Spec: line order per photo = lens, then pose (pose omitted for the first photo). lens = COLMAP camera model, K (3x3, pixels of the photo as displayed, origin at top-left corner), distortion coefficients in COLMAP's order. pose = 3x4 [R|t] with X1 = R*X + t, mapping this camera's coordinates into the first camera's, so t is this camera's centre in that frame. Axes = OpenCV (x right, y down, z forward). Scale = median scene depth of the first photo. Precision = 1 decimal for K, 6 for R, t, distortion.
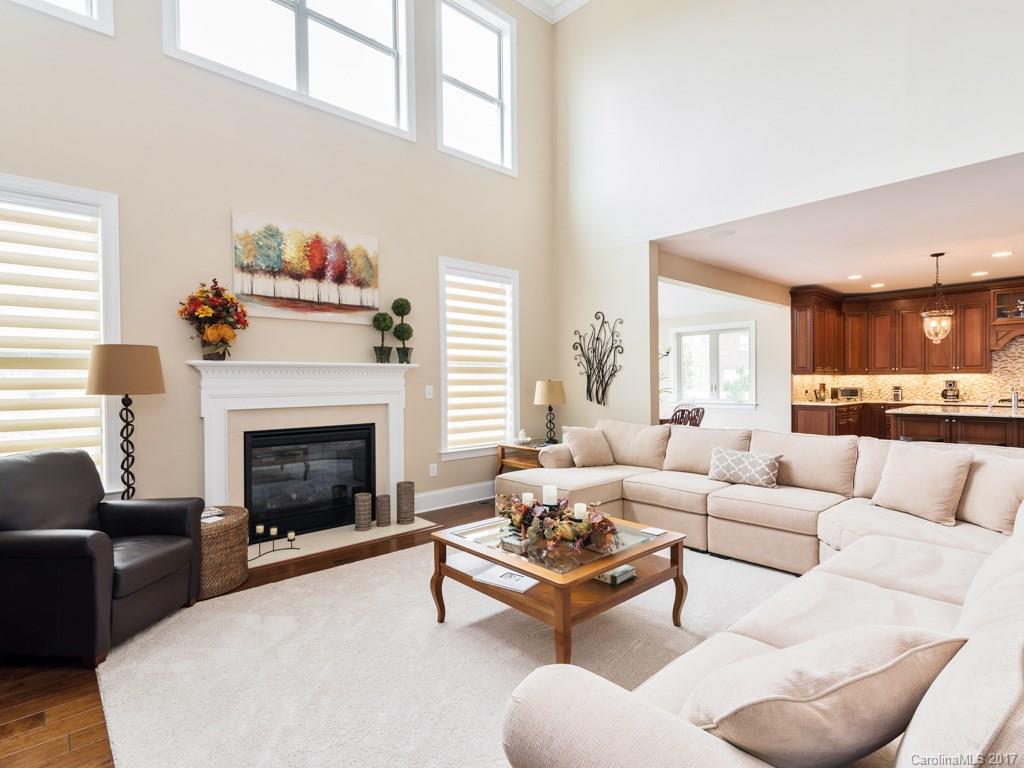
lens RADIAL K [[518.6, 0, 516.2], [0, 518.6, 389.0], [0, 0, 1]] dist [0.012825, 0.000015]
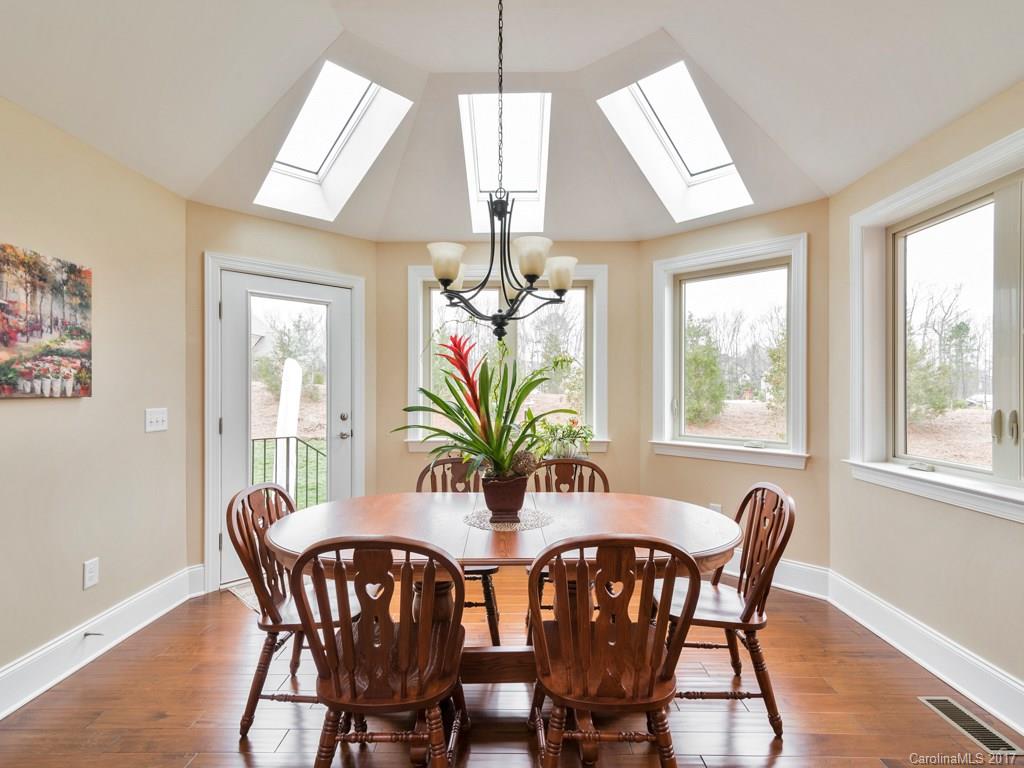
lens RADIAL K [[518.6, 0, 506.6], [0, 518.6, 389.9], [0, 0, 1]] dist [0.012825, 0.000015]
pose [[0.730232, 0.012240, -0.683089, 0.731315], [-0.016962, 0.999856, -0.000217, -0.027951], [0.682988, 0.011745, 0.730335, 1.321573]]
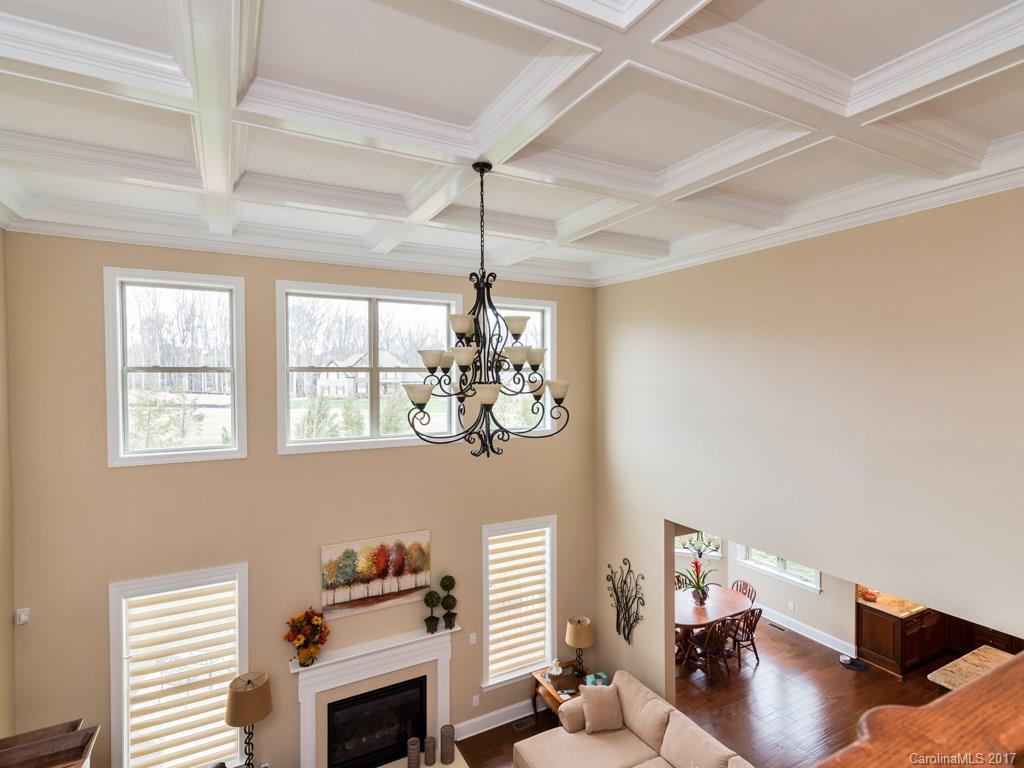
lens RADIAL K [[518.6, 0, 515.1], [0, 518.6, 390.4], [0, 0, 1]] dist [0.012825, 0.000015]
pose [[0.970881, 0.012072, -0.239258, 0.234172], [-0.009040, 0.999864, 0.013768, -0.645887], [0.239392, -0.011204, 0.970858, -0.179069]]
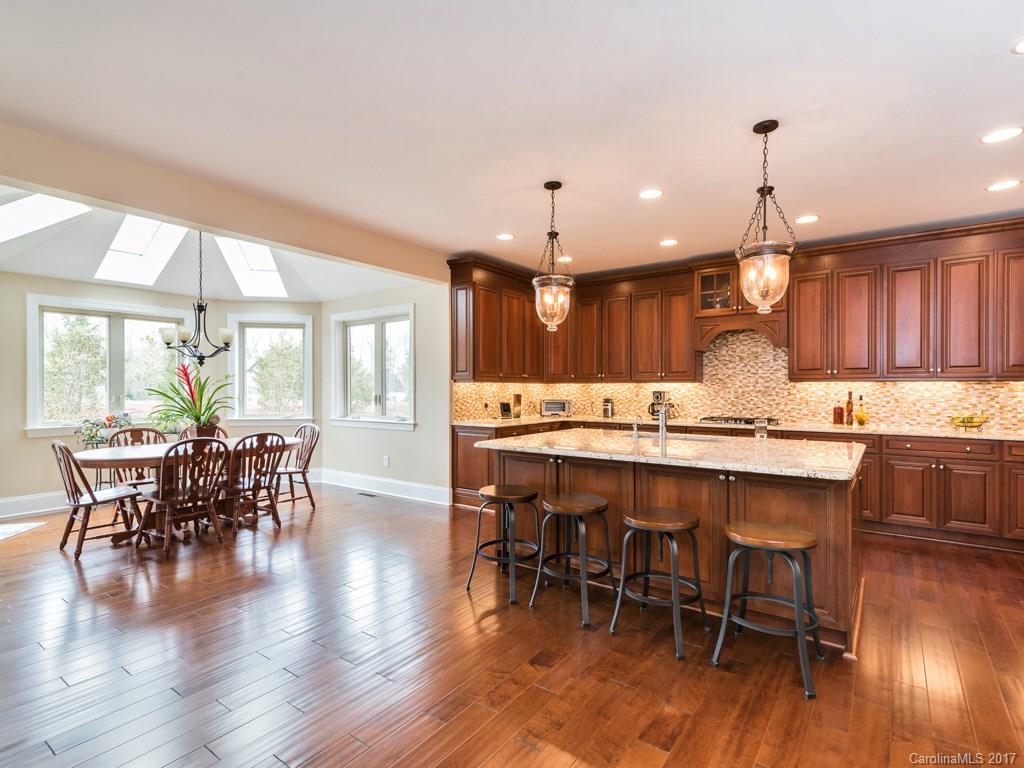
lens RADIAL K [[518.6, 0, 517.5], [0, 518.6, 389.1], [0, 0, 1]] dist [0.012825, 0.000015]
pose [[0.977488, 0.006021, 0.210903, 0.808550], [-0.003387, 0.999912, -0.012848, -0.015481], [-0.210962, 0.011844, 0.977422, 0.531827]]
